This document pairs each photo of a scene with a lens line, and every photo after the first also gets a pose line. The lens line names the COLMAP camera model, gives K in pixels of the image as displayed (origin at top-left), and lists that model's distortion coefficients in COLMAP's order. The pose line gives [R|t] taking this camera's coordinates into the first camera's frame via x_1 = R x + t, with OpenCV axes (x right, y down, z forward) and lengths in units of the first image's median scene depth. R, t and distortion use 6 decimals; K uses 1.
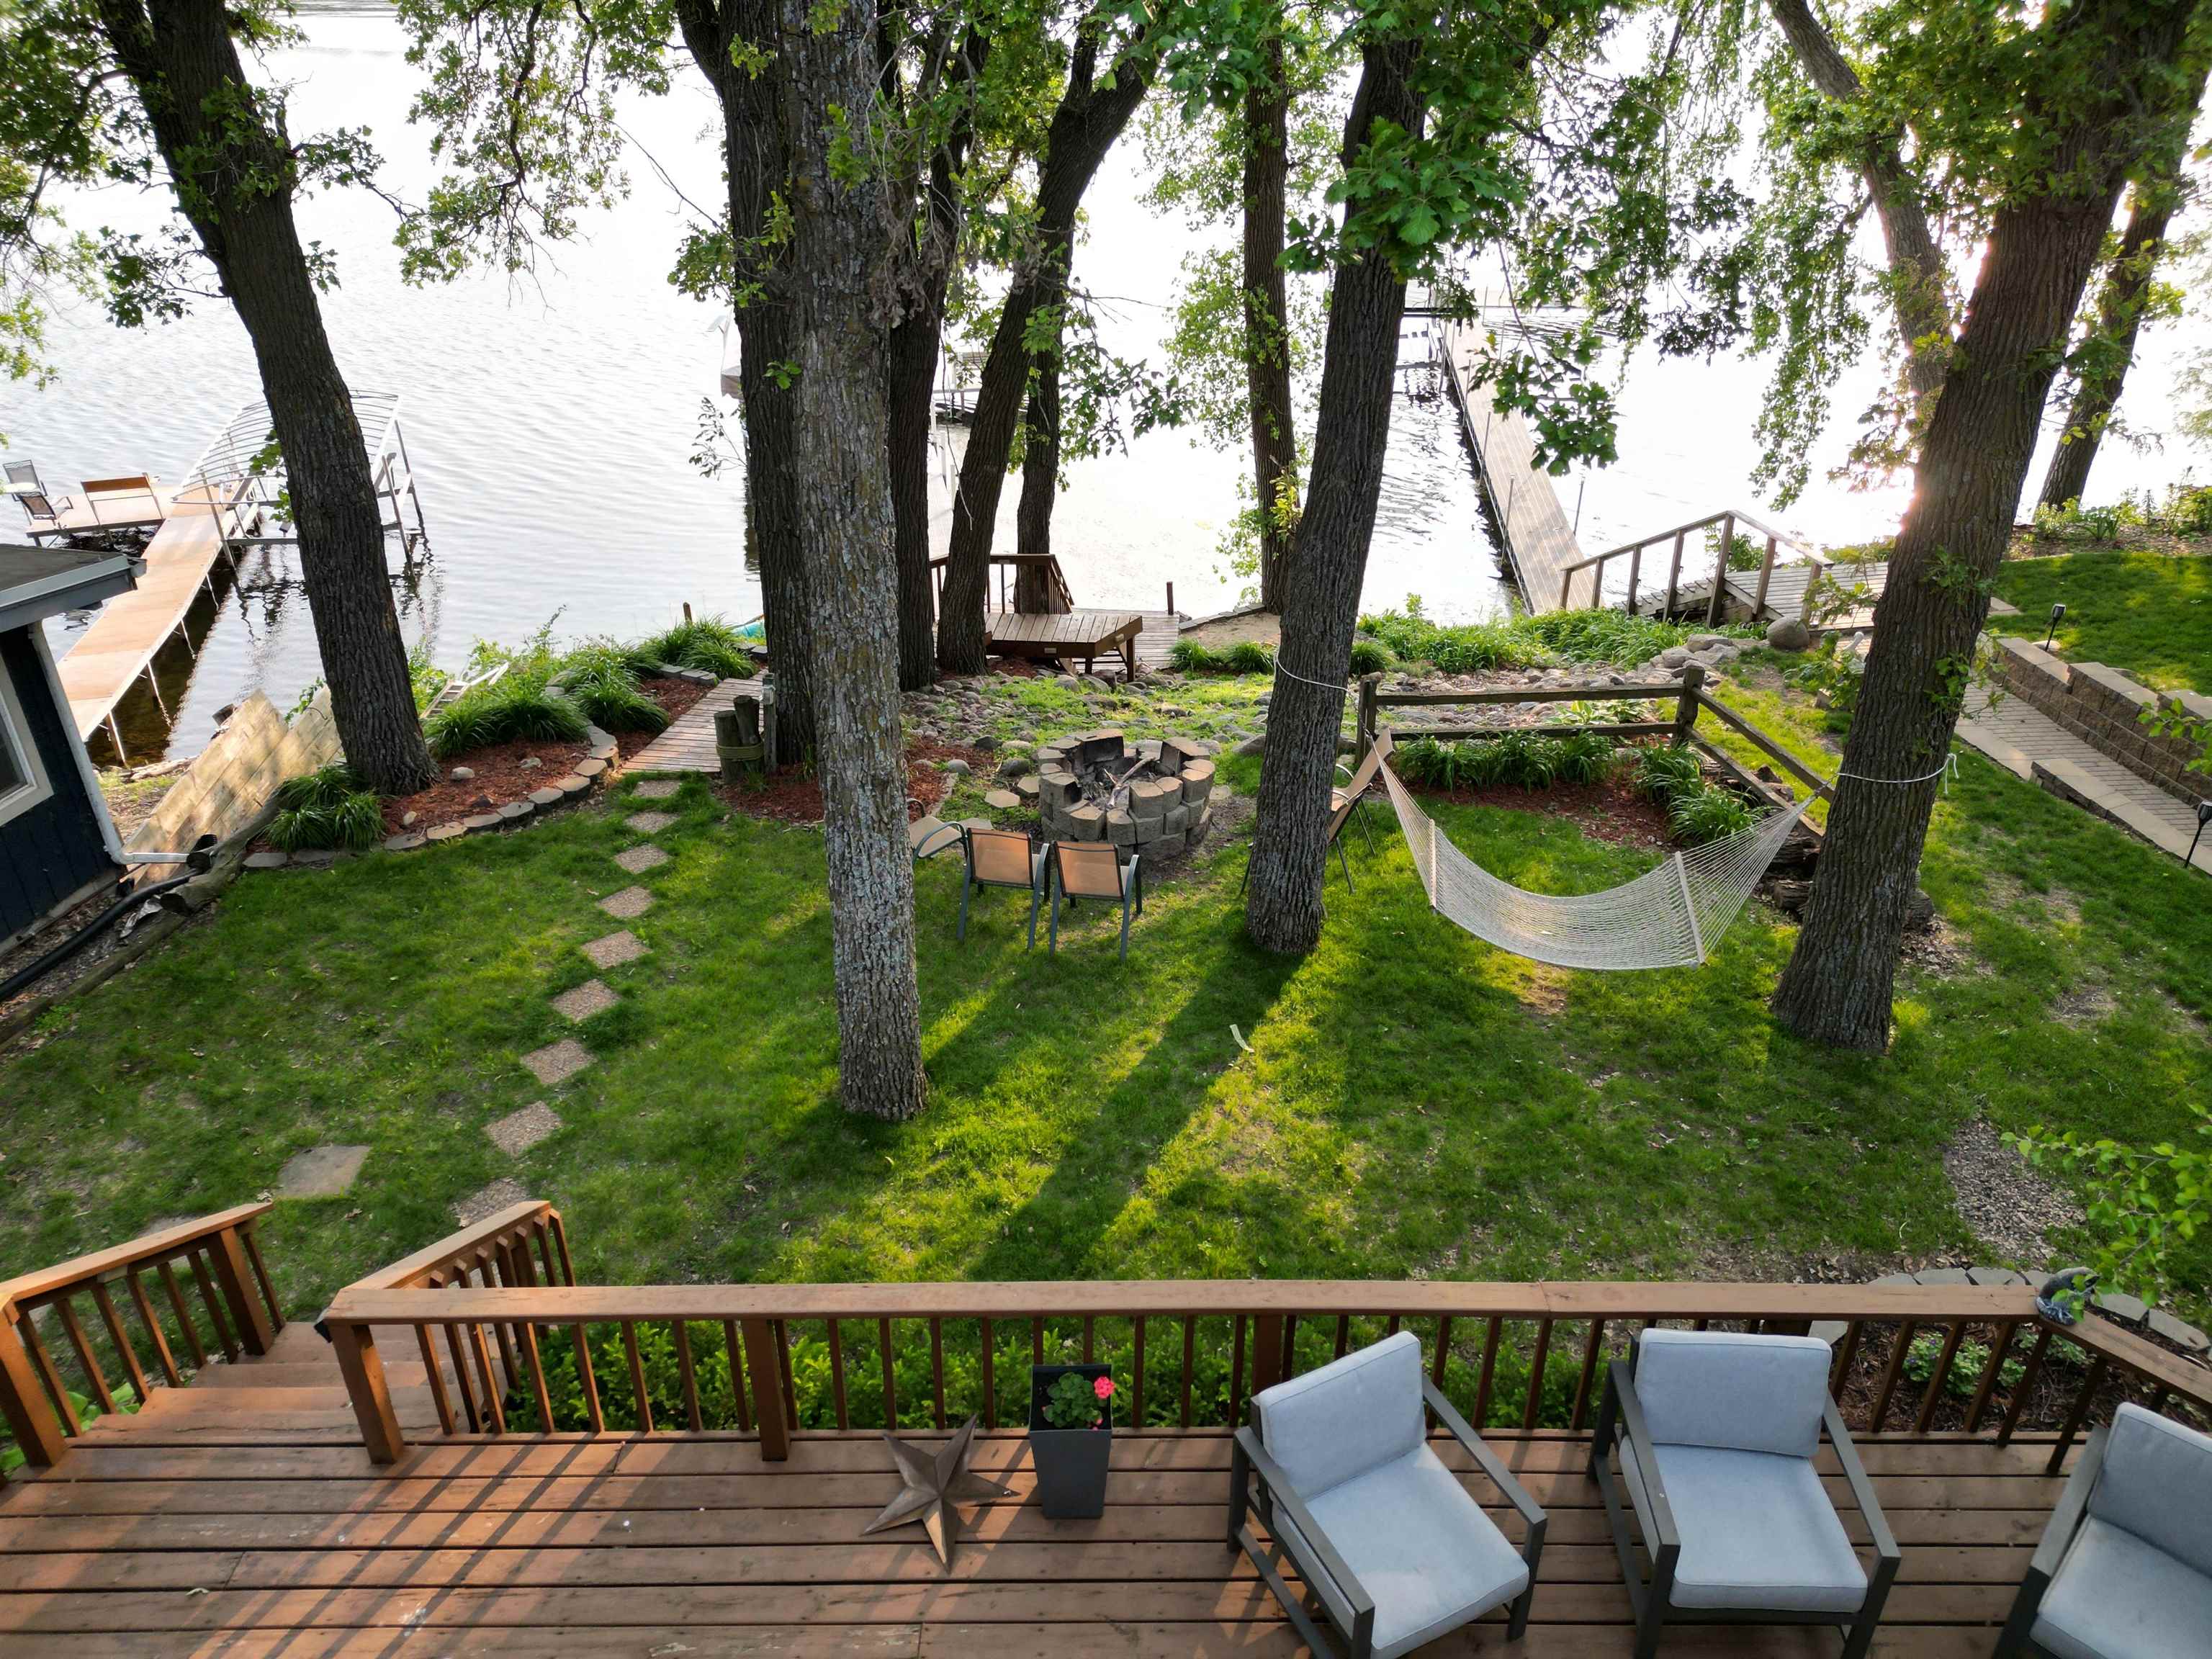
lens RADIAL K [[1538.7, 0, 1097.8], [0, 1538.7, 832.4], [0, 0, 1]] dist [0.067101, -0.063898]
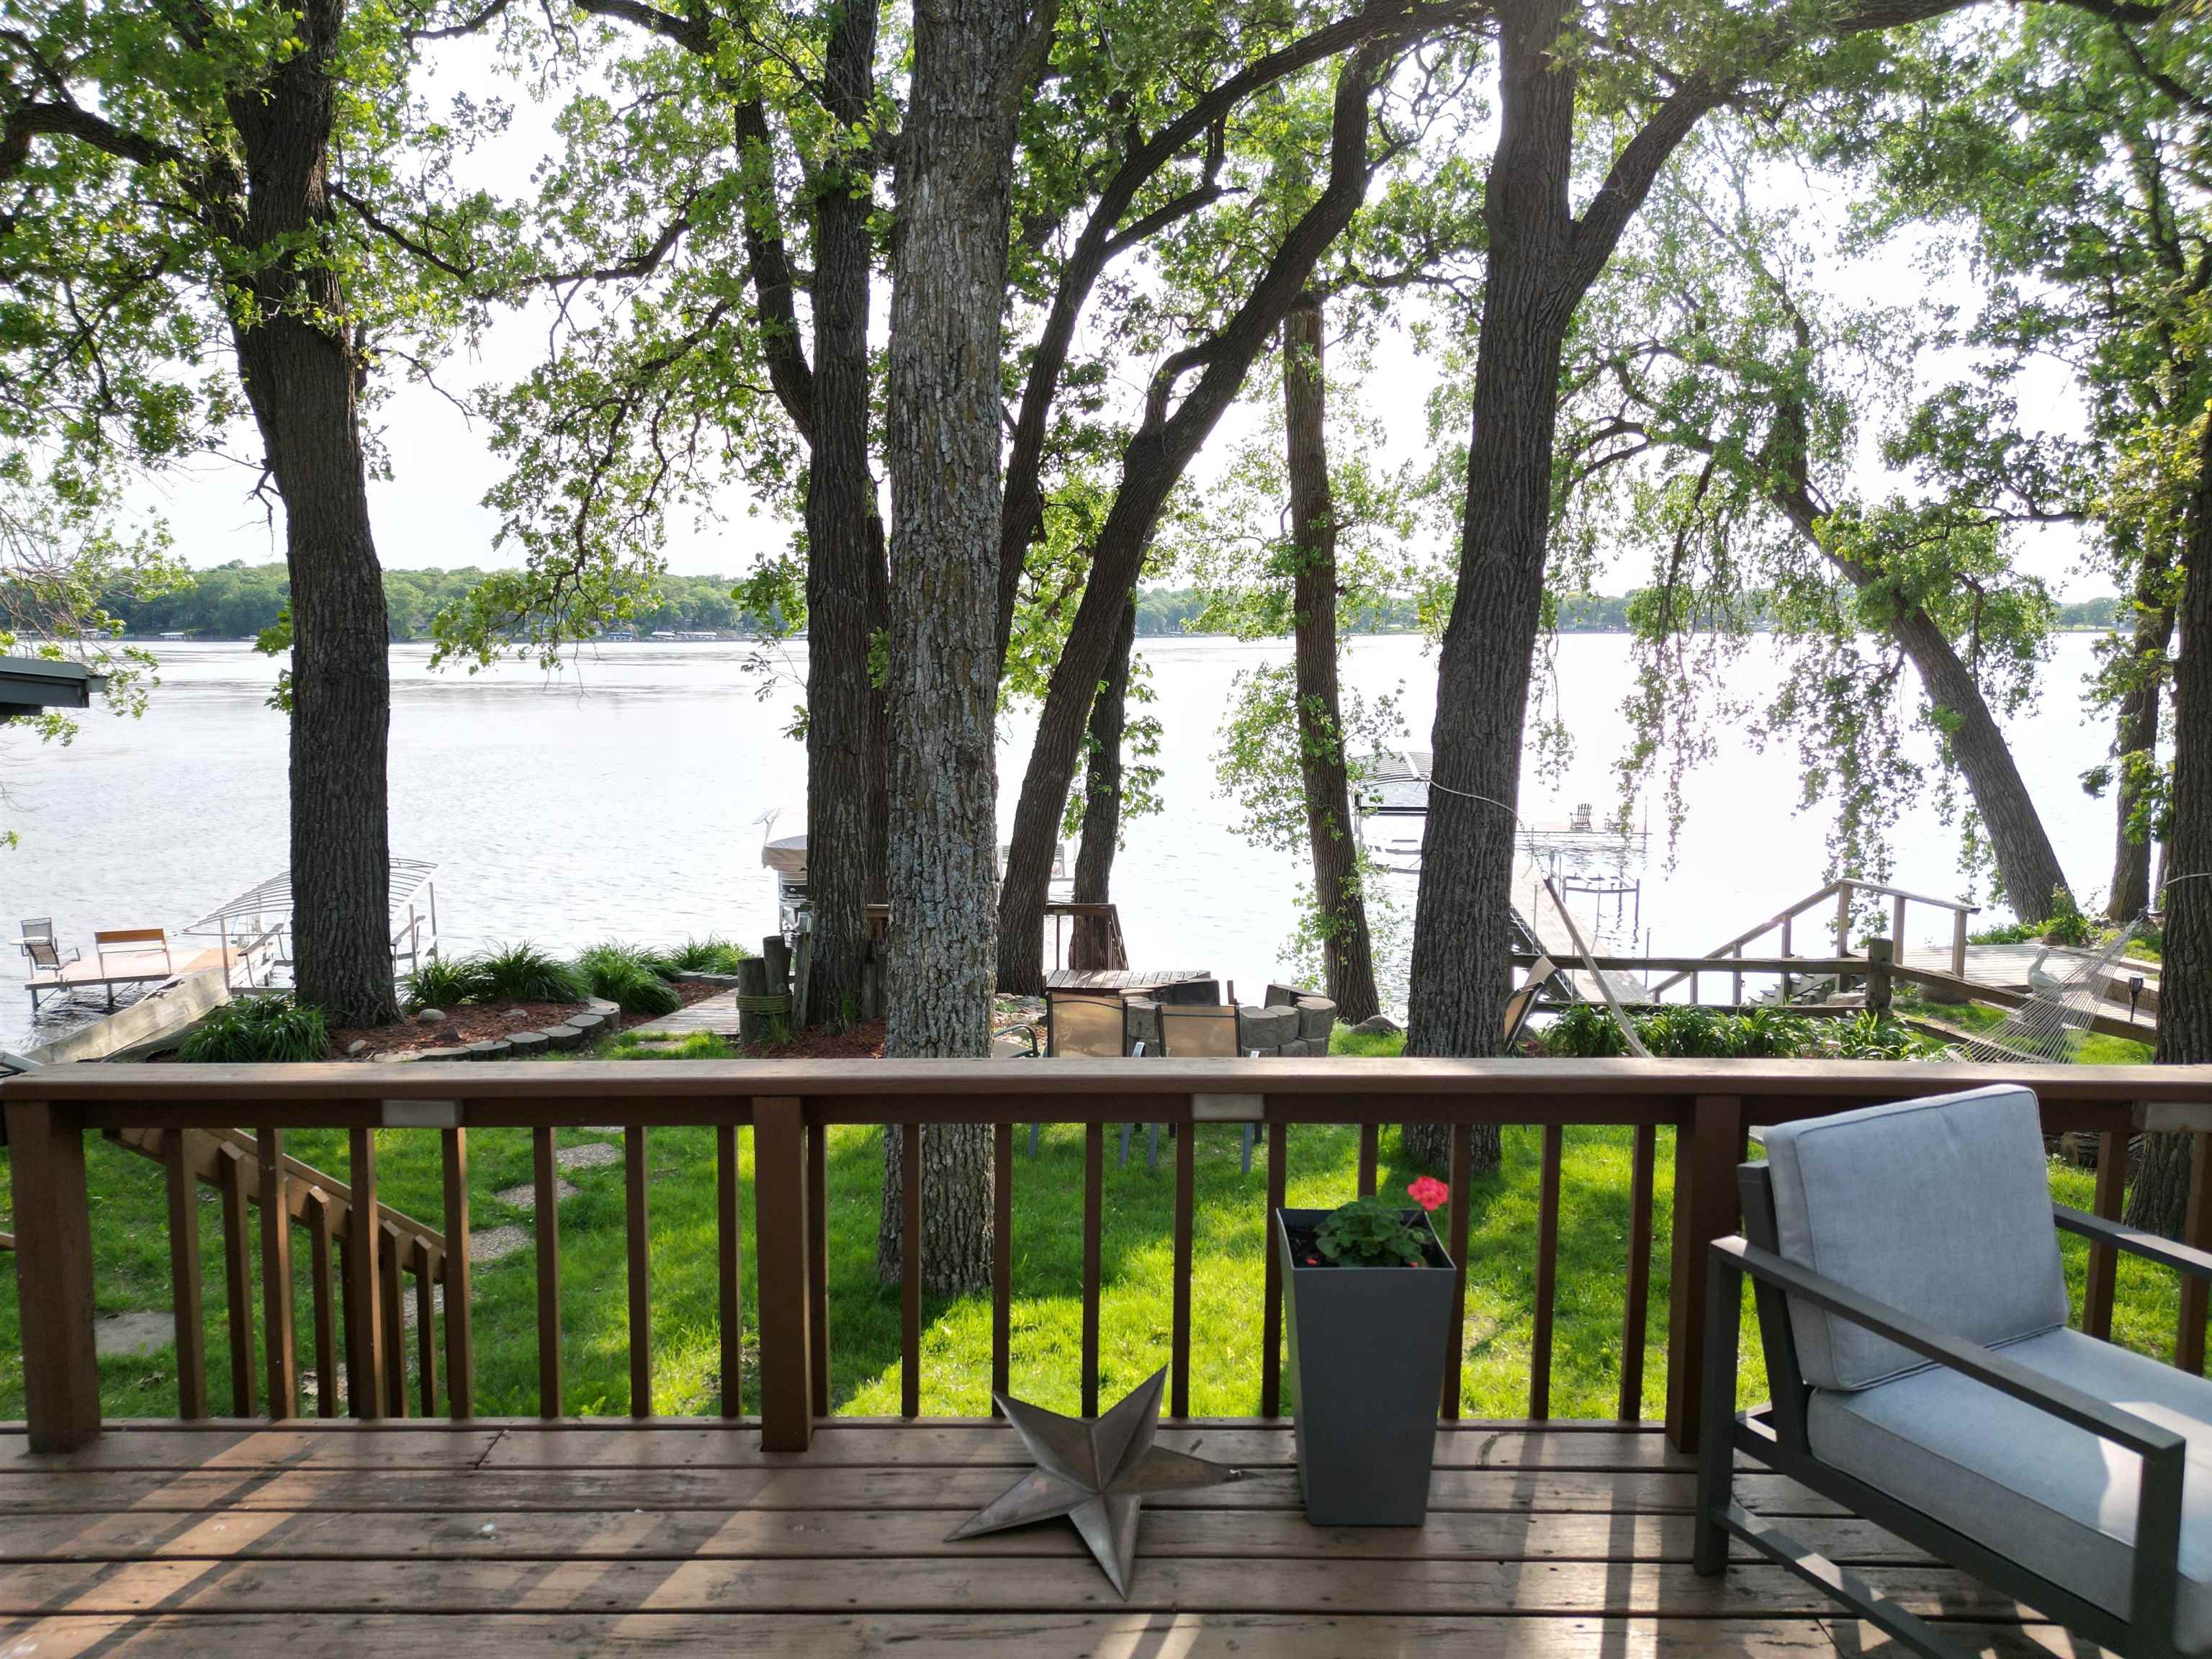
lens RADIAL K [[1538.7, 0, 1097.8], [0, 1538.7, 832.4], [0, 0, 1]] dist [0.067101, -0.063898]
pose [[0.999931, 0.006431, -0.009857, -0.053293], [-0.009660, 0.926849, -0.375311, 0.225743], [0.006723, 0.375380, 0.926846, 0.236957]]
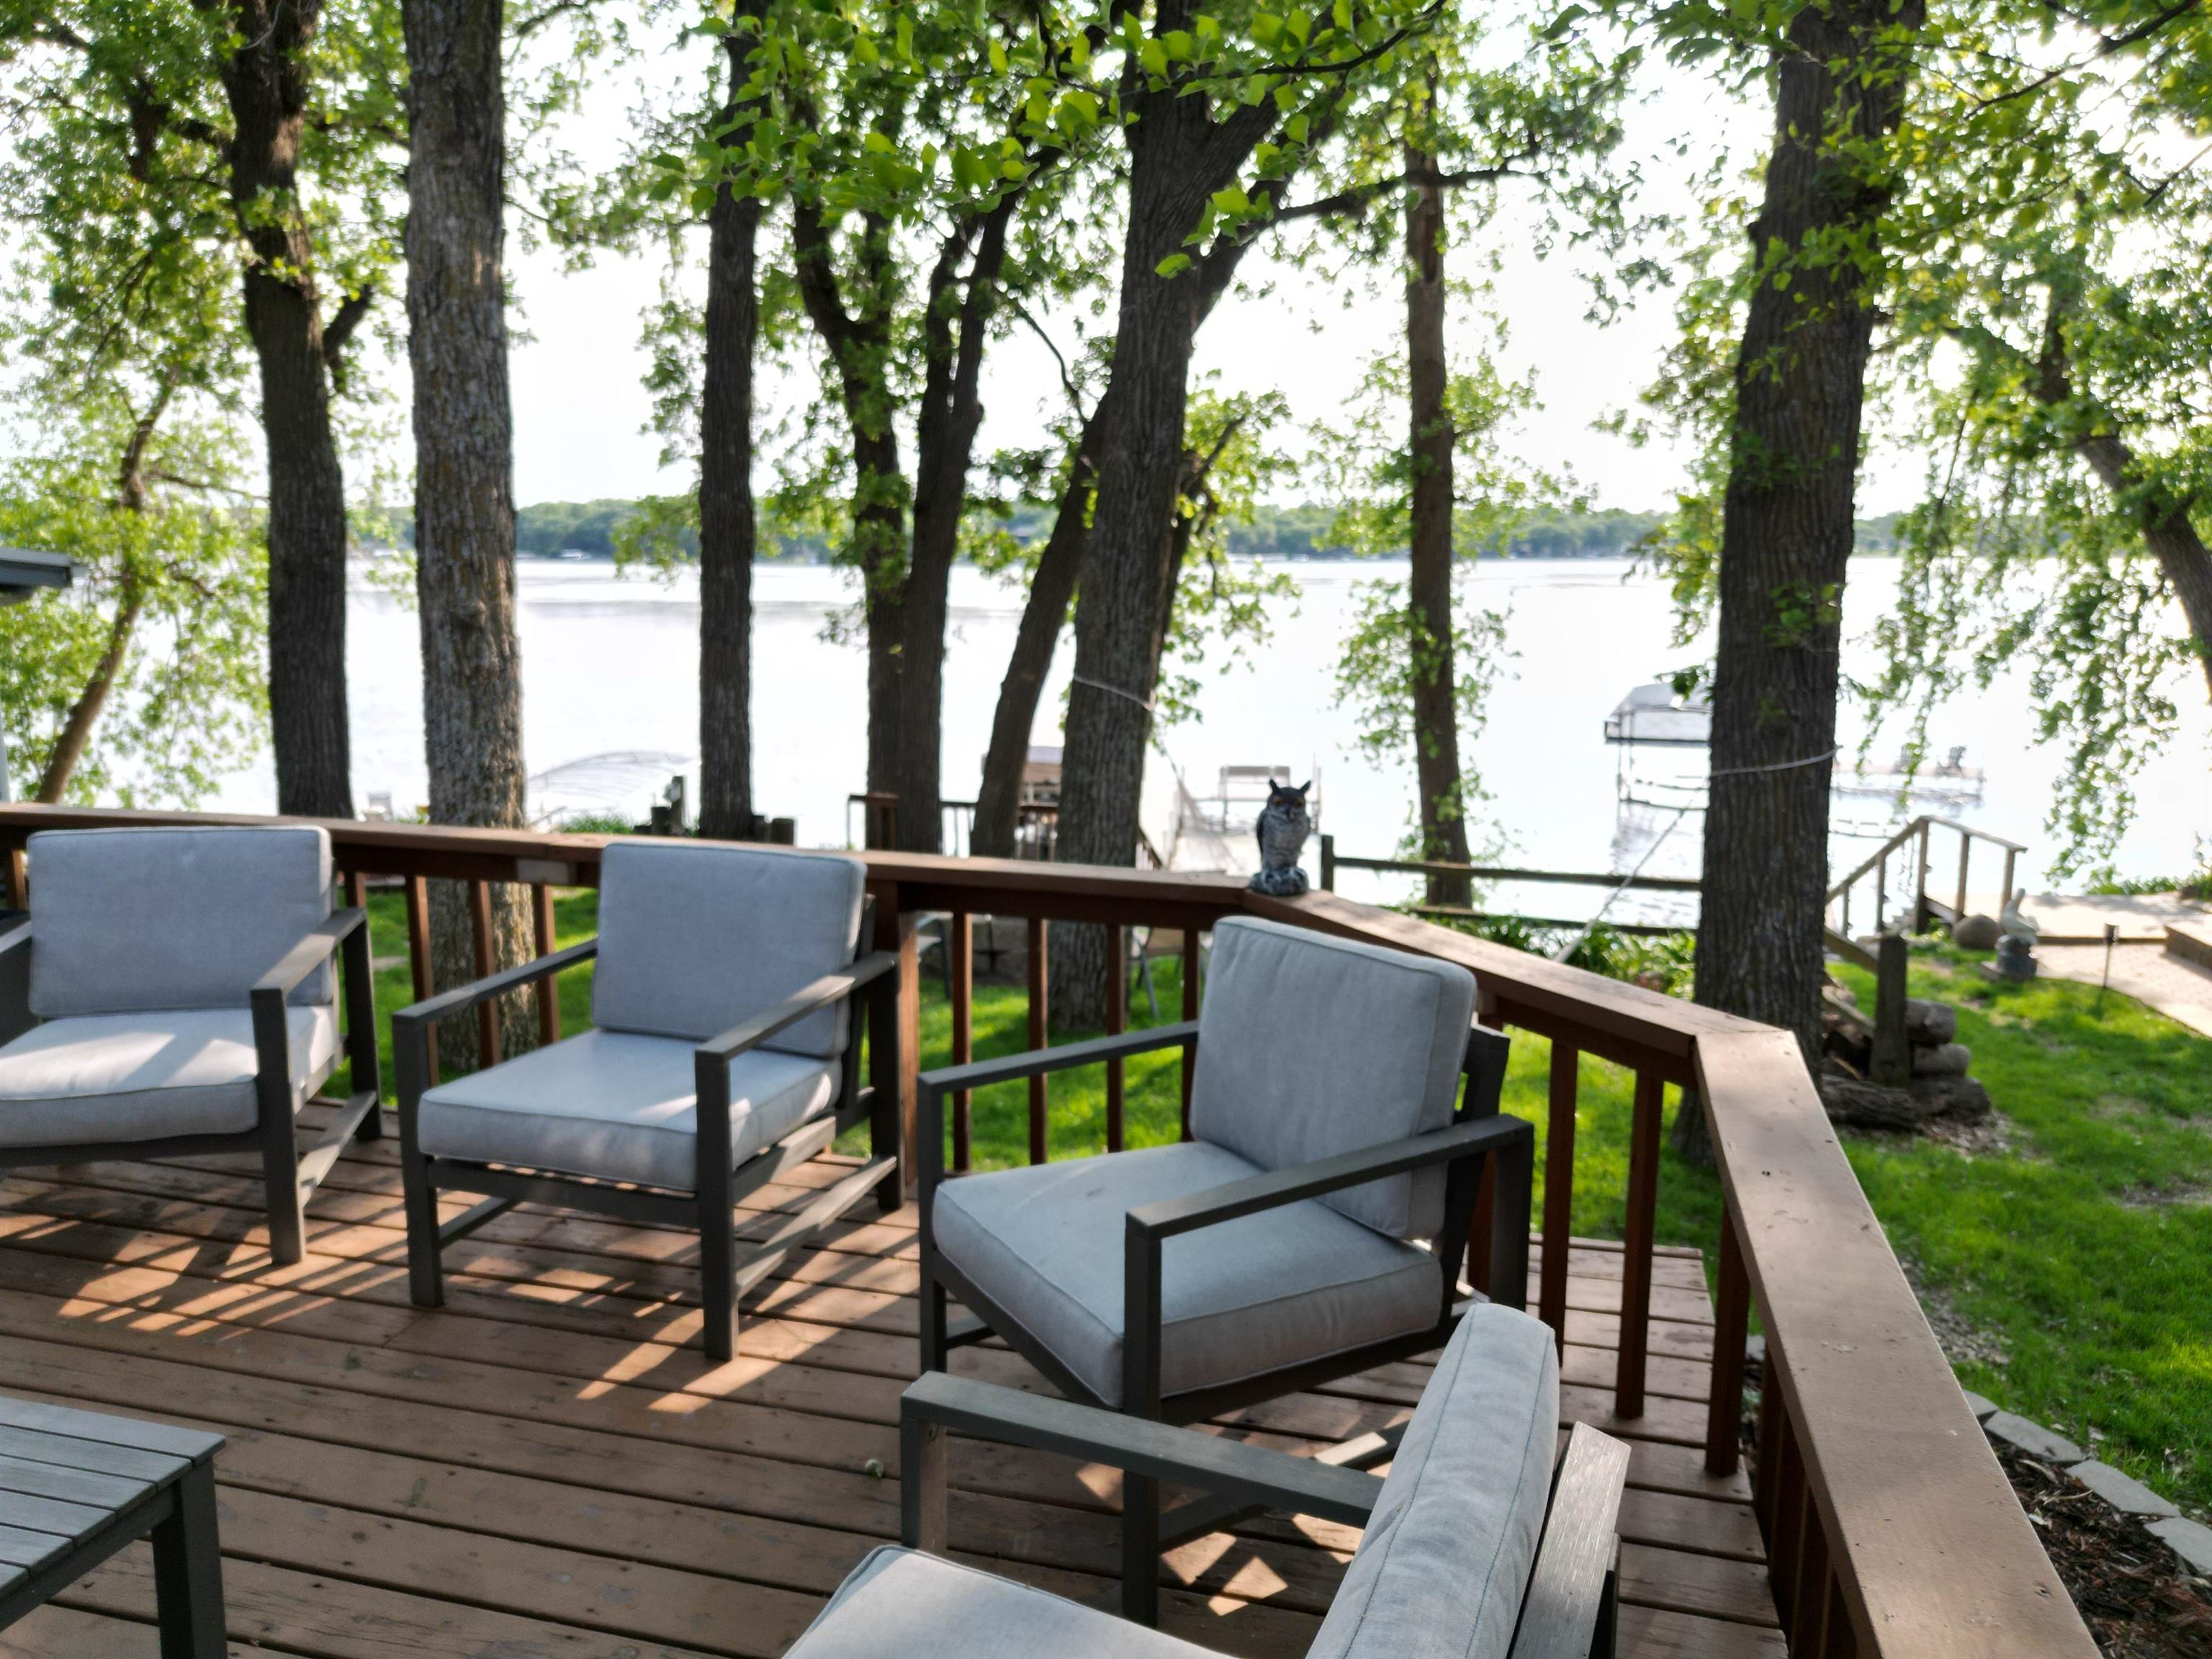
lens RADIAL K [[1538.7, 0, 1097.8], [0, 1538.7, 832.4], [0, 0, 1]] dist [0.067101, -0.063898]
pose [[0.966768, 0.060007, -0.248514, 0.341426], [-0.137518, 0.941516, -0.307630, 0.235923], [0.215520, 0.331582, 0.918480, 0.227847]]
